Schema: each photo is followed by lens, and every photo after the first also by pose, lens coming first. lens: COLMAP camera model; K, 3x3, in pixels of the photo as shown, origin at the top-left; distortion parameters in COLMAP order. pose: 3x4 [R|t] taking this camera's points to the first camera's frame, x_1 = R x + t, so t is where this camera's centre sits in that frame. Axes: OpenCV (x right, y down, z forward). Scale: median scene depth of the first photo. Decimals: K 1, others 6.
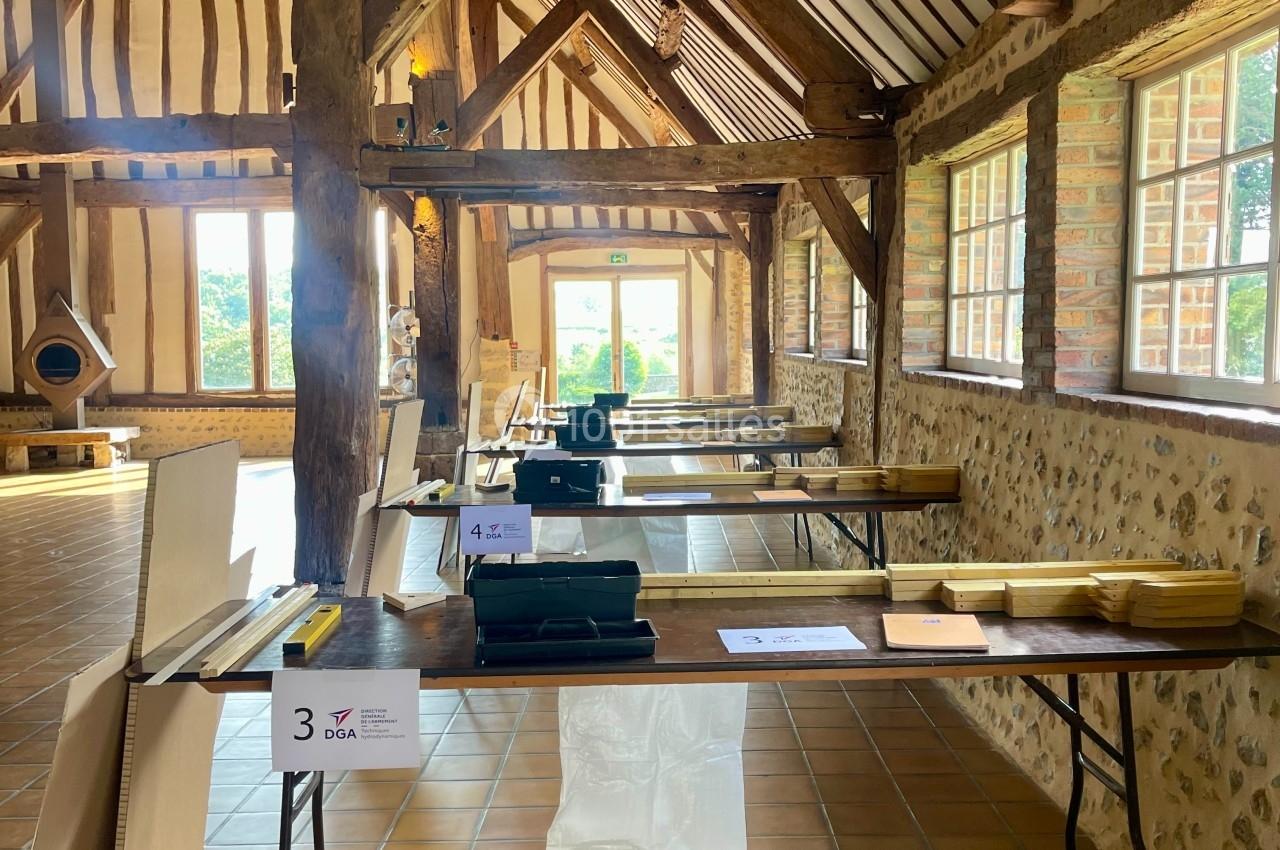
lens RADIAL K [[1265.0, 0, 641.3], [0, 1265.0, 427.2], [0, 0, 1]] dist [0.008207, 0.000000]
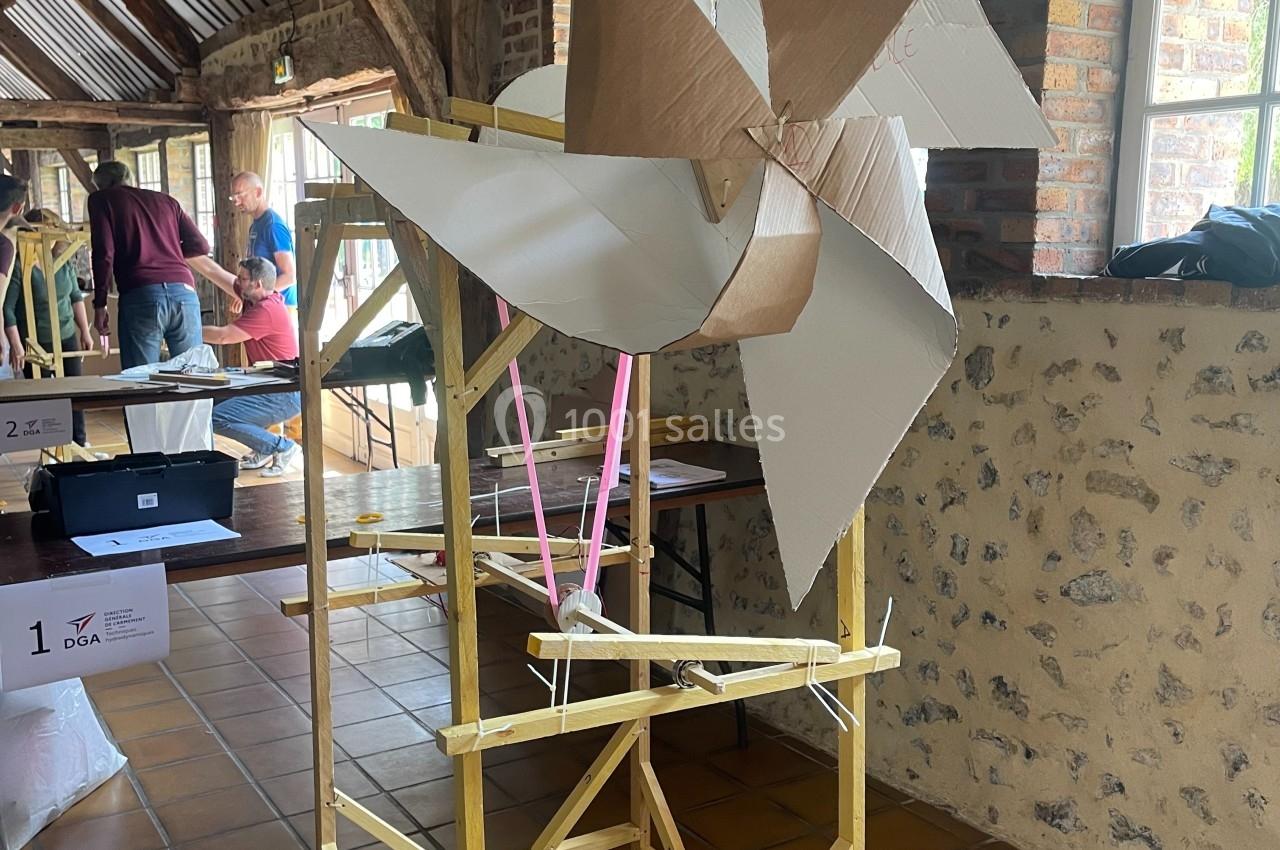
lens RADIAL K [[1265.0, 0, 640.2], [0, 1265.0, 426.7], [0, 0, 1]] dist [0.008207, 0.000000]
pose [[0.840506, -0.084744, 0.535133, -0.209184], [0.037616, 0.994436, 0.098398, 0.074038], [-0.540495, -0.062575, 0.839017, -1.190716]]
